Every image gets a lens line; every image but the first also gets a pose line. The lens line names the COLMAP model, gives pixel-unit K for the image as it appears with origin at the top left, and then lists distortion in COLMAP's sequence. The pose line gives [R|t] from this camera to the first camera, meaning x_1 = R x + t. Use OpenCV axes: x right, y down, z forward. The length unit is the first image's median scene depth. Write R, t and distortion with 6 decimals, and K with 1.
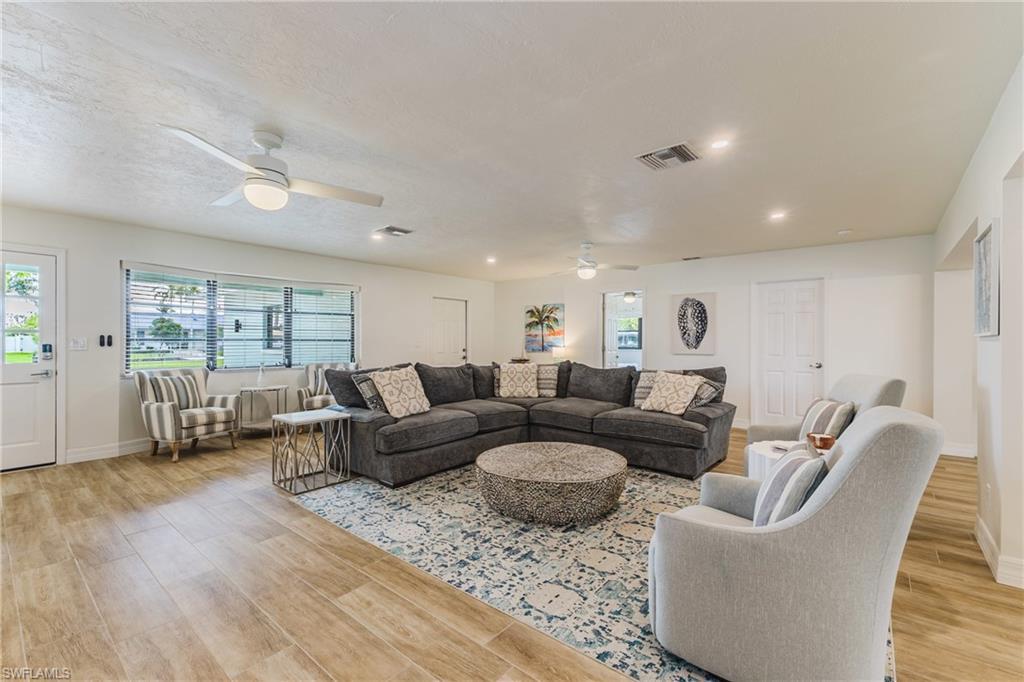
lens RADIAL K [[438.9, 0, 517.1], [0, 438.9, 342.0], [0, 0, 1]] dist [0.014163, -0.002935]
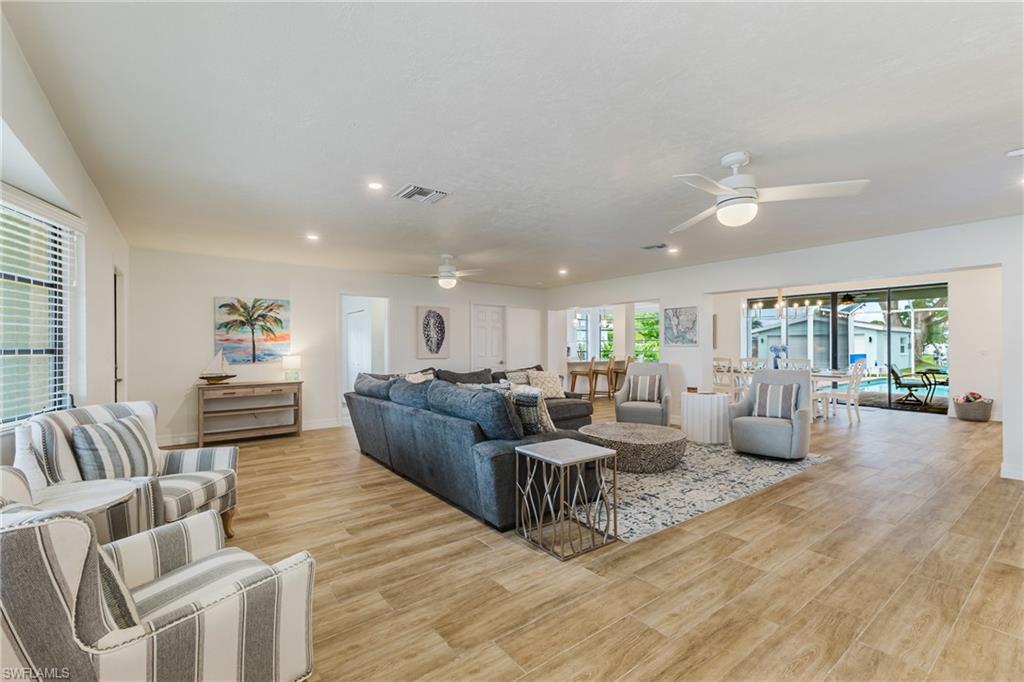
lens RADIAL K [[438.9, 0, 515.0], [0, 438.9, 343.0], [0, 0, 1]] dist [0.014163, -0.002935]
pose [[0.236067, 0.002082, 0.971735, -1.383600], [0.004683, 0.999984, -0.003280, -0.016479], [-0.971725, 0.005325, 0.236054, 1.023166]]
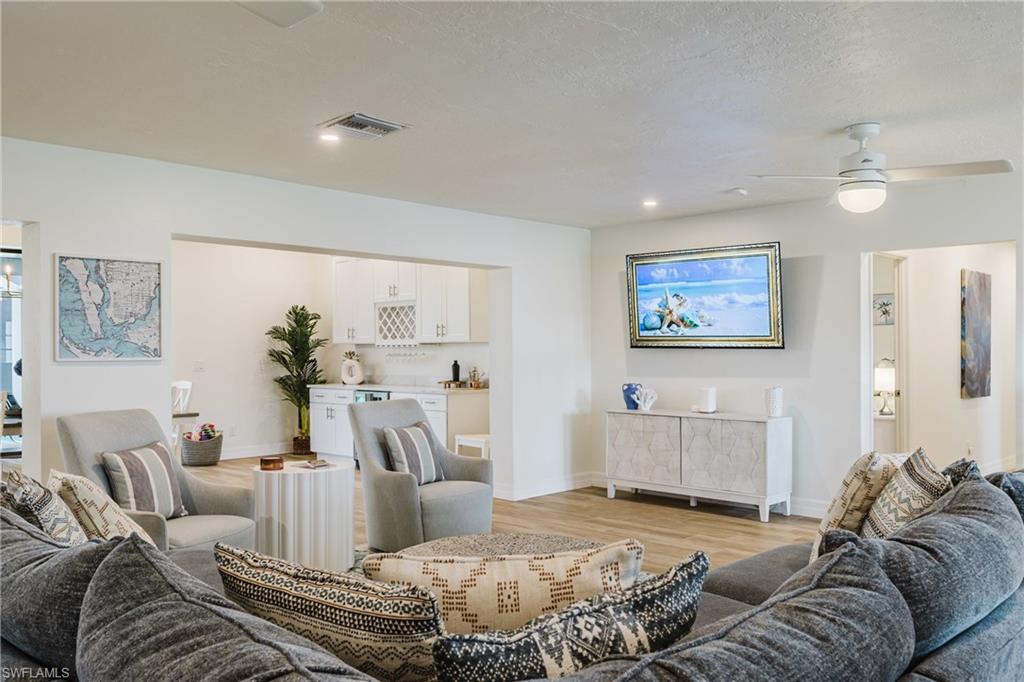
lens RADIAL K [[847.0, 0, 518.9], [0, 847.0, 340.6], [0, 0, 1]] dist [0.013859, -0.015515]
pose [[-0.995117, 0.005685, 0.098537, -0.064240], [0.004965, 0.999959, -0.007549, -0.028857], [-0.098575, -0.007023, -0.995105, 2.154816]]
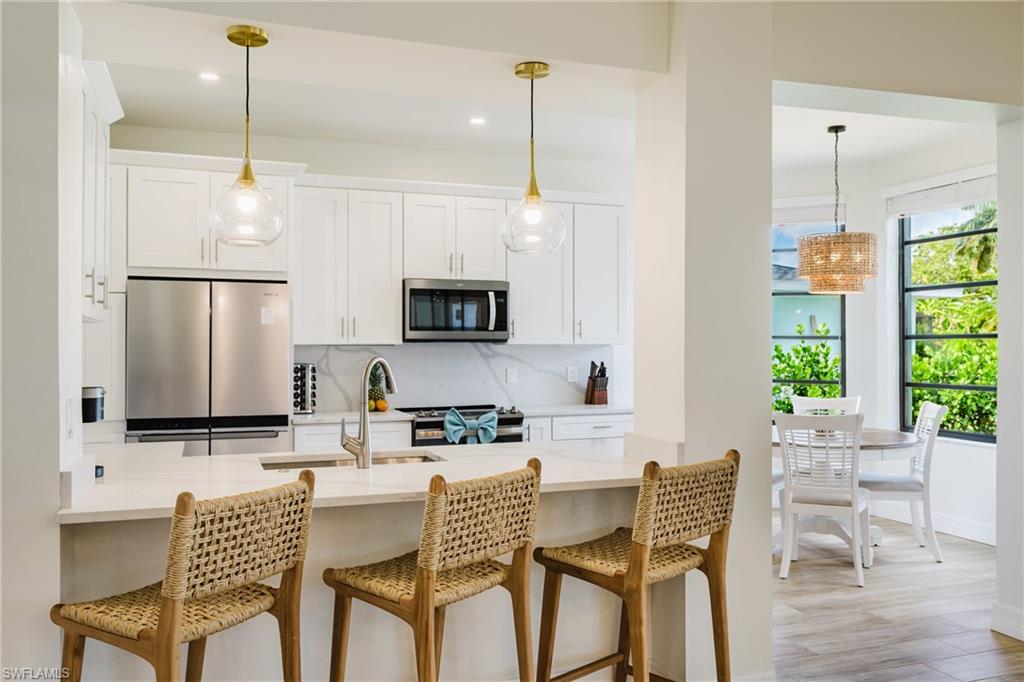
lens RADIAL K [[847.0, 0, 511.9], [0, 847.0, 342.4], [0, 0, 1]] dist [0.013859, -0.015515]
pose [[0.519406, -0.000722, 0.854528, 1.148355], [0.004670, 0.999987, -0.001993, -0.039415], [-0.854515, 0.005026, 0.519402, 0.670667]]
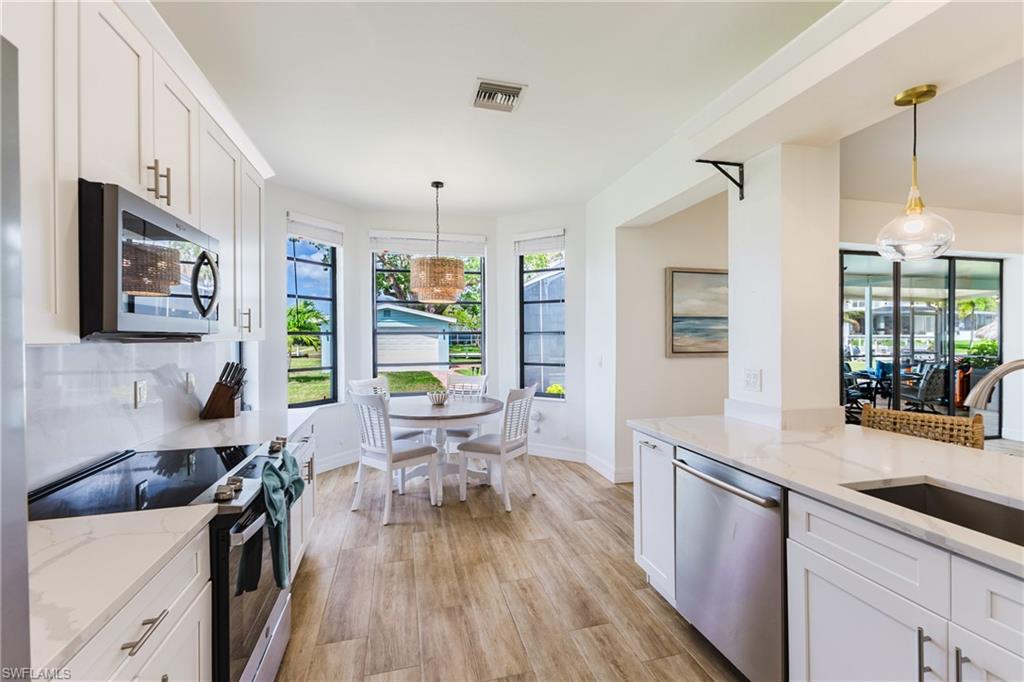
lens RADIAL K [[438.9, 0, 517.8], [0, 438.9, 337.1], [0, 0, 1]] dist [0.014163, -0.002935]
pose [[-0.810653, -0.004472, 0.585509, 2.043601], [0.001956, 0.999945, 0.010345, -0.052913], [-0.585523, 0.009531, -0.810600, 1.880163]]
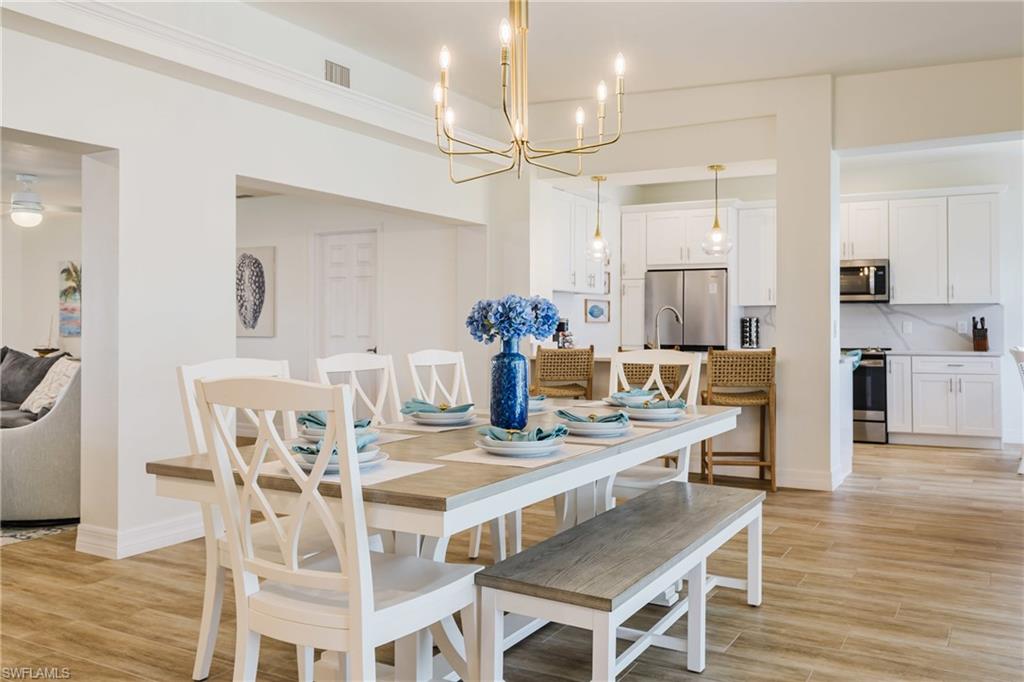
lens RADIAL K [[847.0, 0, 521.1], [0, 847.0, 323.3], [0, 0, 1]] dist [0.013859, -0.015515]
pose [[0.985702, -0.002857, 0.168474, 1.181719], [0.003135, 0.999994, -0.001386, 0.020252], [-0.168469, 0.001894, 0.985705, -0.731285]]
